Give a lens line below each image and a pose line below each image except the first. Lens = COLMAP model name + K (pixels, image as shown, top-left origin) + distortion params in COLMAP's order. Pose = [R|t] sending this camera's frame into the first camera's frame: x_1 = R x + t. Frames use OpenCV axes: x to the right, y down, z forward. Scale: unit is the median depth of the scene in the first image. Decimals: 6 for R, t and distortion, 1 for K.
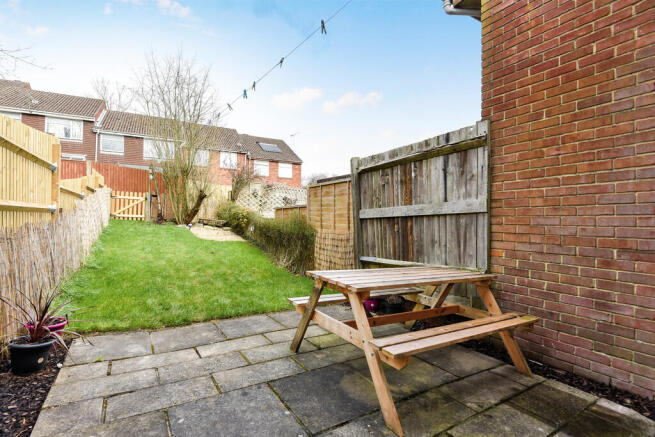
lens RADIAL K [[315.1, 0, 325.8], [0, 315.1, 218.0], [0, 0, 1]] dist [-0.003125, -0.000138]
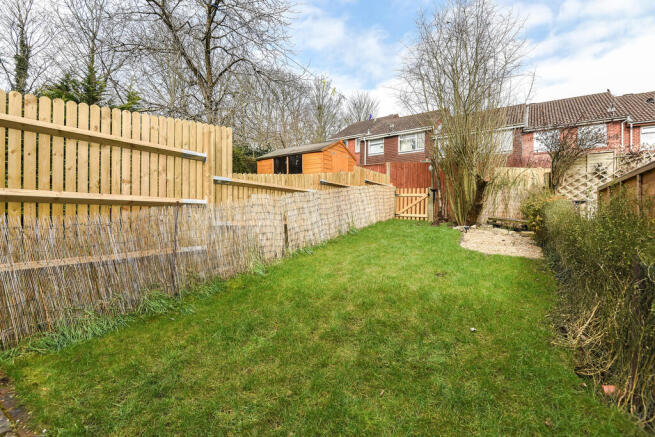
lens RADIAL K [[305.1, 0, 327.6], [0, 305.1, 218.1], [0, 0, 1]] dist [-0.002847, -0.001200]
pose [[0.475892, -0.008816, -0.879460, 0.020509], [0.002559, 0.999959, -0.008640, 0.007770], [0.879500, 0.001861, 0.475895, 0.375729]]
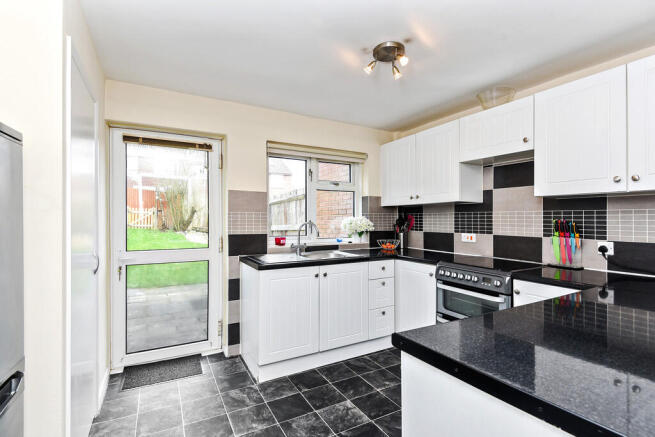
lens RADIAL K [[305.1, 0, 331.2], [0, 305.1, 219.7], [0, 0, 1]] dist [-0.002847, -0.001200]
pose [[0.999890, -0.010485, -0.010484, 0.208378], [0.010518, 0.999940, 0.003075, -0.027583], [0.010451, -0.003185, 0.999940, -0.307639]]
